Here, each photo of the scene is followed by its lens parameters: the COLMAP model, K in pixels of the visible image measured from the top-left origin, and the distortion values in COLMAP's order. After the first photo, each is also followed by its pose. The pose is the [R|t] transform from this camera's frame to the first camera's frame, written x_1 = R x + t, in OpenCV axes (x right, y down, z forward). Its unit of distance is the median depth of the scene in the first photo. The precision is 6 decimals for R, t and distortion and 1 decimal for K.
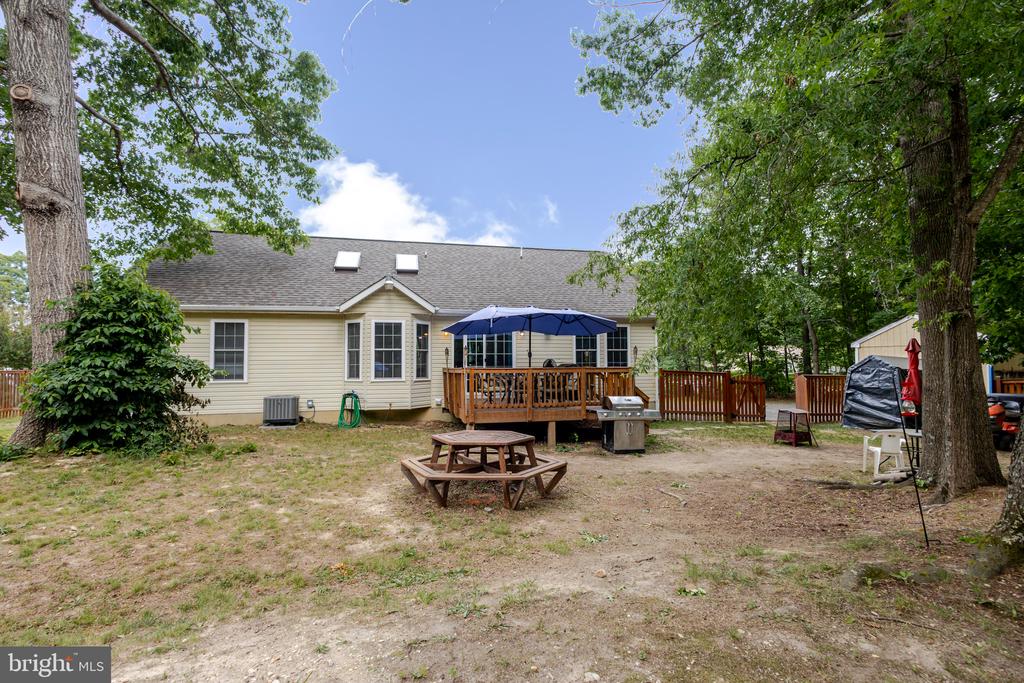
lens RADIAL K [[479.7, 0, 510.3], [0, 479.7, 341.0], [0, 0, 1]] dist [0.005389, -0.001667]
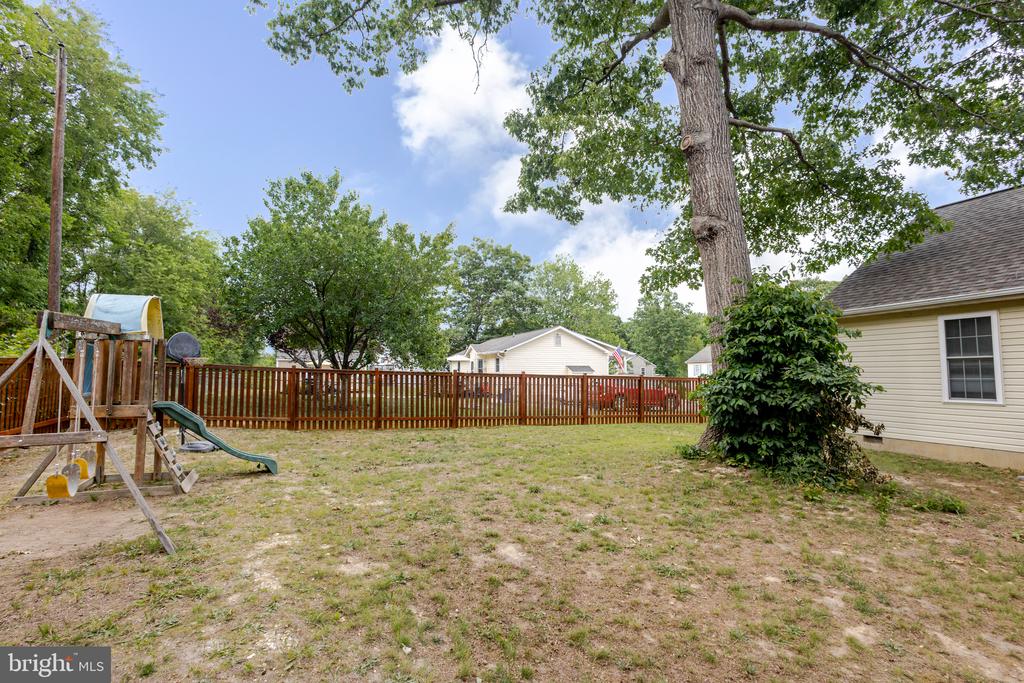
lens RADIAL K [[479.7, 0, 510.3], [0, 479.7, 341.0], [0, 0, 1]] dist [0.005389, -0.001667]
pose [[0.129254, -0.062032, -0.989669, 0.032043], [0.041684, 0.997499, -0.057079, 0.007642], [0.990735, -0.033876, 0.131516, 0.232164]]
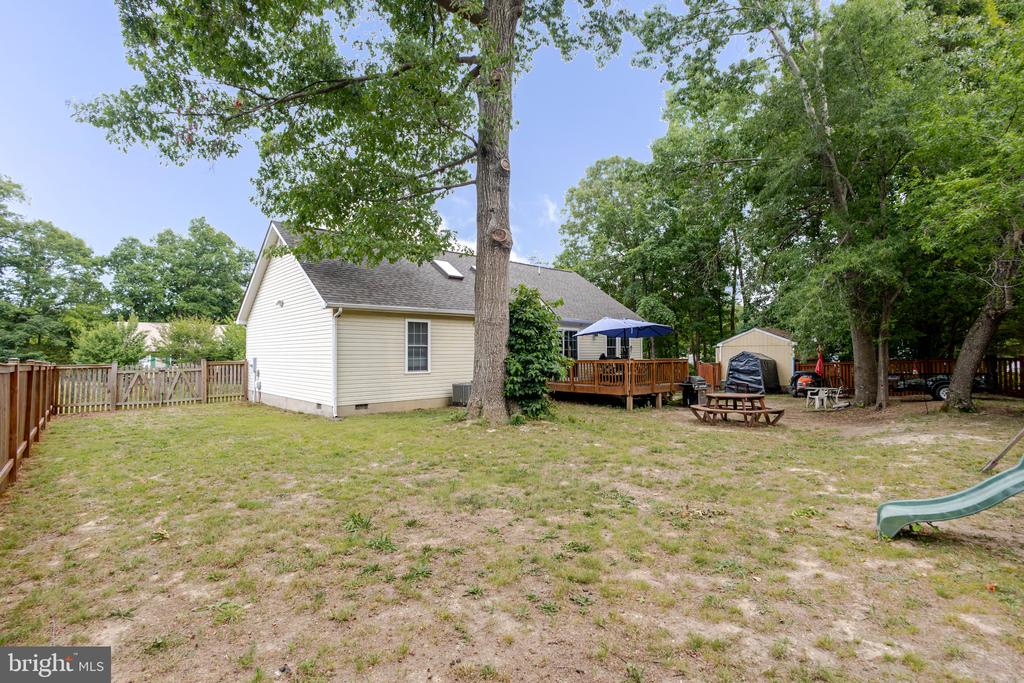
lens RADIAL K [[479.7, 0, 510.3], [0, 479.7, 341.0], [0, 0, 1]] dist [0.005389, -0.001667]
pose [[0.875737, 0.013652, 0.482596, -0.939166], [-0.021774, 0.999700, 0.011231, -0.010151], [-0.482298, -0.020343, 0.875771, -0.135219]]
